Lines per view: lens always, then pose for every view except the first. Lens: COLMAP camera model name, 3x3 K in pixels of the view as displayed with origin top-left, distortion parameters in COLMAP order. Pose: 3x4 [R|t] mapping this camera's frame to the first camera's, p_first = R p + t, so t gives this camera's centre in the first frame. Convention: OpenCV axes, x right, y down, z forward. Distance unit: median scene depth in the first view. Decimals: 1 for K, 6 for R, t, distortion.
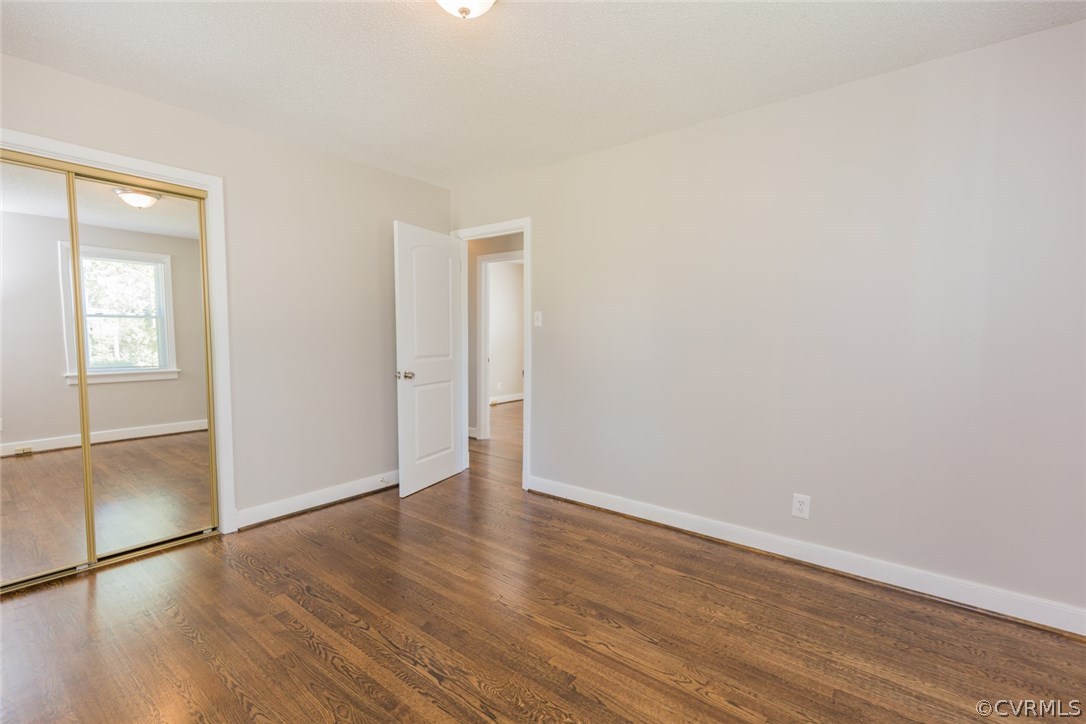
lens RADIAL K [[490.2, 0, 547.2], [0, 490.2, 362.0], [0, 0, 1]] dist [0.002359, -0.000423]
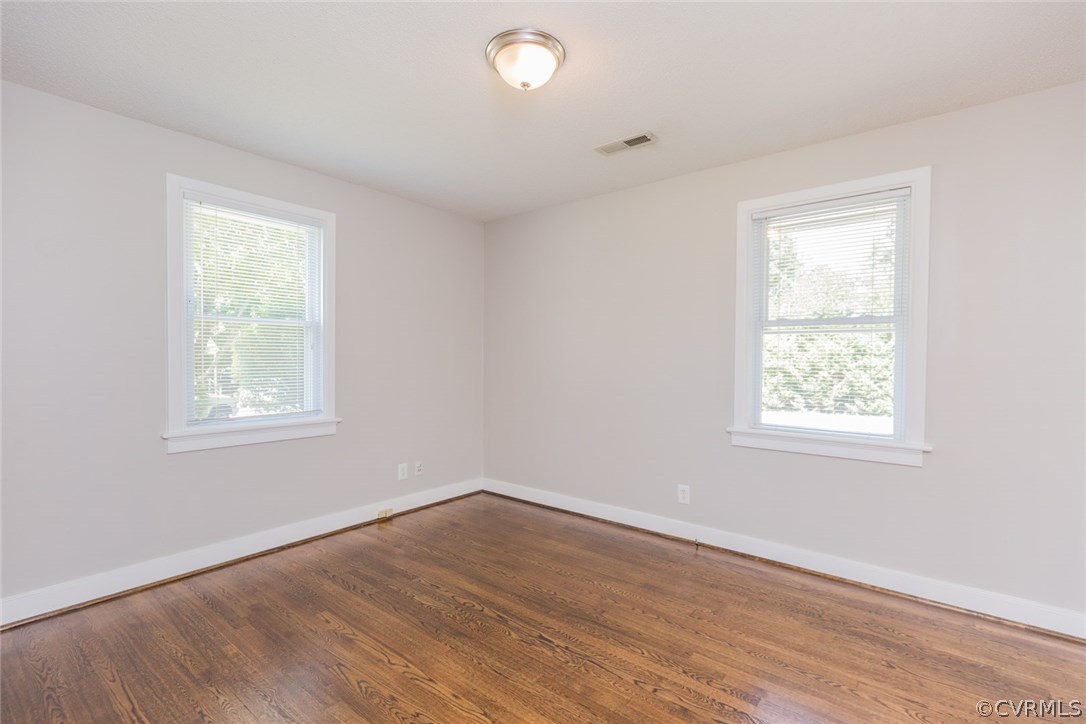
lens RADIAL K [[490.2, 0, 545.1], [0, 490.2, 363.8], [0, 0, 1]] dist [0.002359, -0.000423]
pose [[-0.999826, -0.017150, 0.007325, -0.139662], [-0.016521, 0.996758, 0.078743, -0.089166], [-0.008652, 0.078609, -0.996868, 1.360618]]
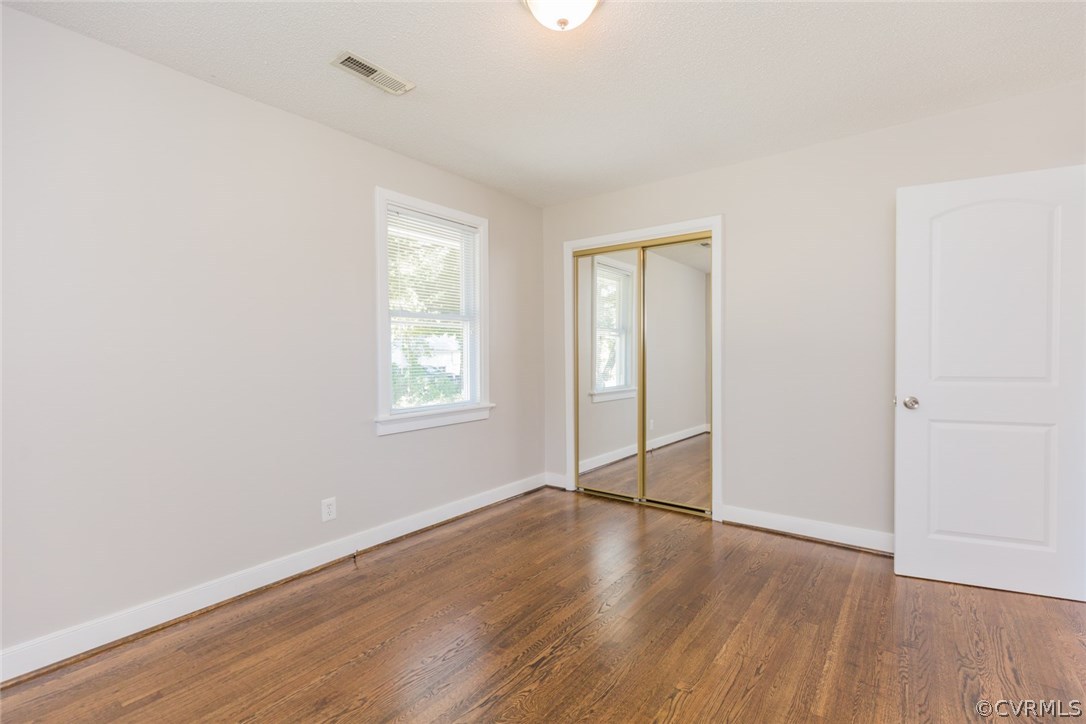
lens RADIAL K [[490.2, 0, 548.2], [0, 490.2, 358.8], [0, 0, 1]] dist [0.002359, -0.000423]
pose [[0.007861, 0.003843, -0.999962, 0.527073], [-0.049877, 0.998749, 0.003446, -0.015518], [0.998724, 0.049848, 0.008043, 0.615062]]
